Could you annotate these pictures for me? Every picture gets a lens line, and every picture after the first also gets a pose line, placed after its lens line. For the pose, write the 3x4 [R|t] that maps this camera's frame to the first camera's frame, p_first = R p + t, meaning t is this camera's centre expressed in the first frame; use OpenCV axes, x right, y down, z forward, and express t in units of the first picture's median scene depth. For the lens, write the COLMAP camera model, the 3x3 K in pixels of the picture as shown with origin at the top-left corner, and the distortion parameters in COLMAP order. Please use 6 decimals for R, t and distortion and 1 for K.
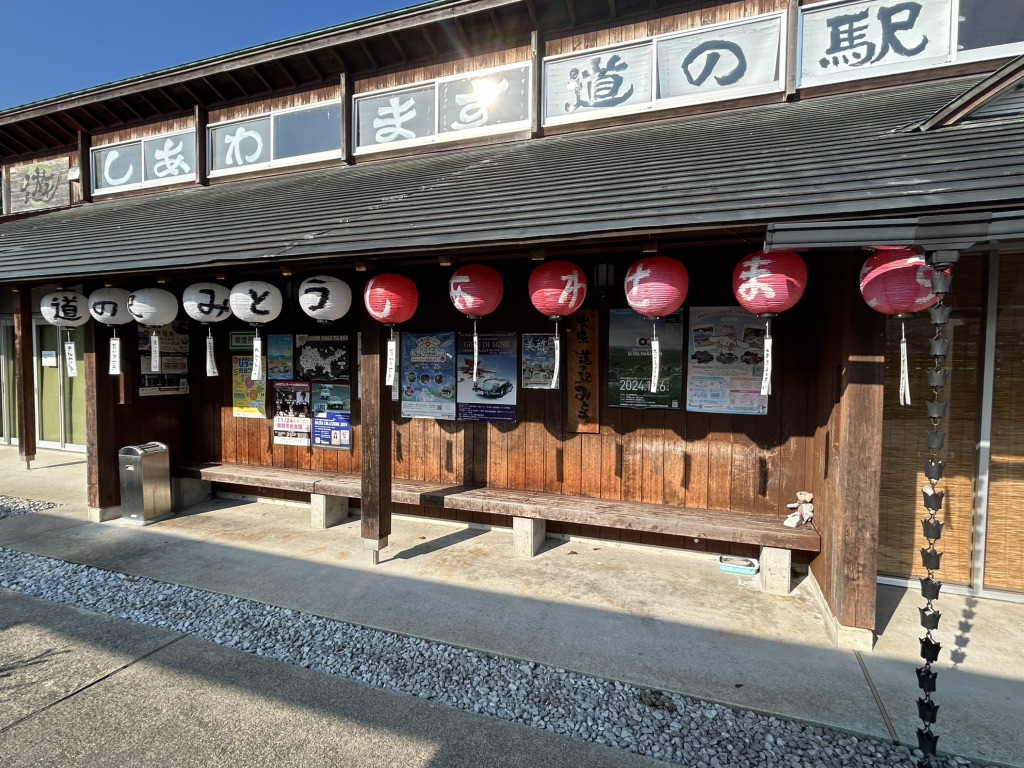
lens RADIAL K [[666.8, 0, 512.0], [0, 666.8, 384.0], [0, 0, 1]] dist [0.003923, 0.000653]
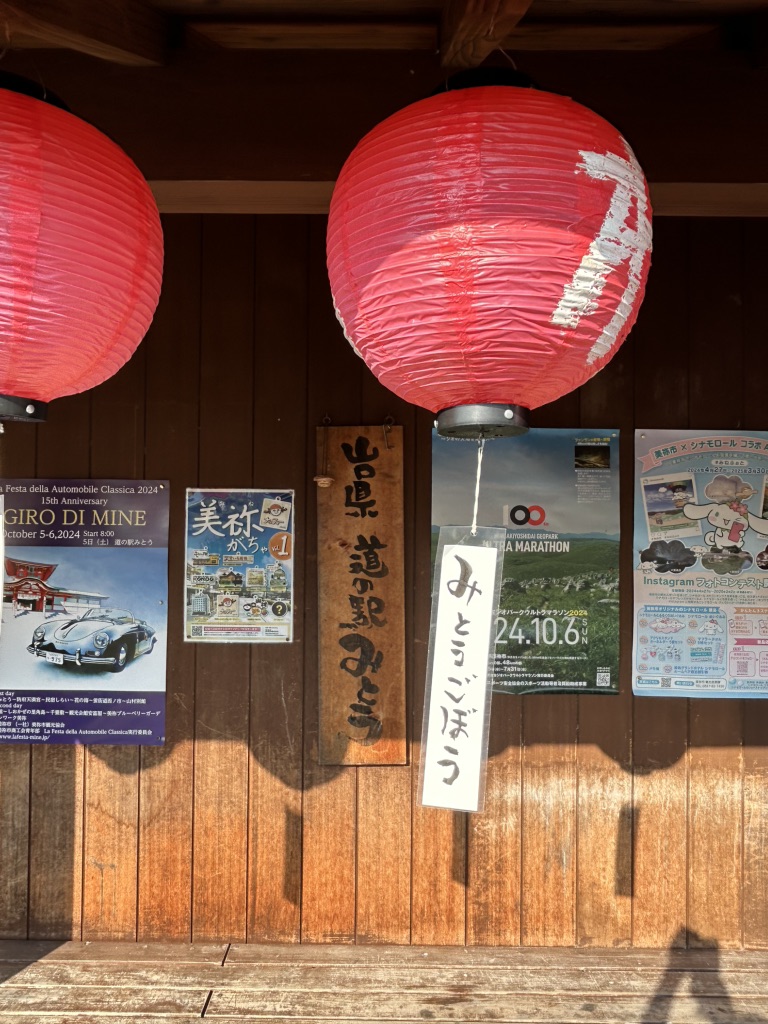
lens RADIAL K [[666.8, 0, 360.6], [0, 666.8, 506.4], [0, 0, 1]] dist [0.003923, 0.000653]
pose [[0.936391, 0.005128, 0.350920, -0.022074], [0.006861, 0.999435, -0.032912, -0.055658], [-0.350891, 0.033226, 0.935827, 0.665483]]
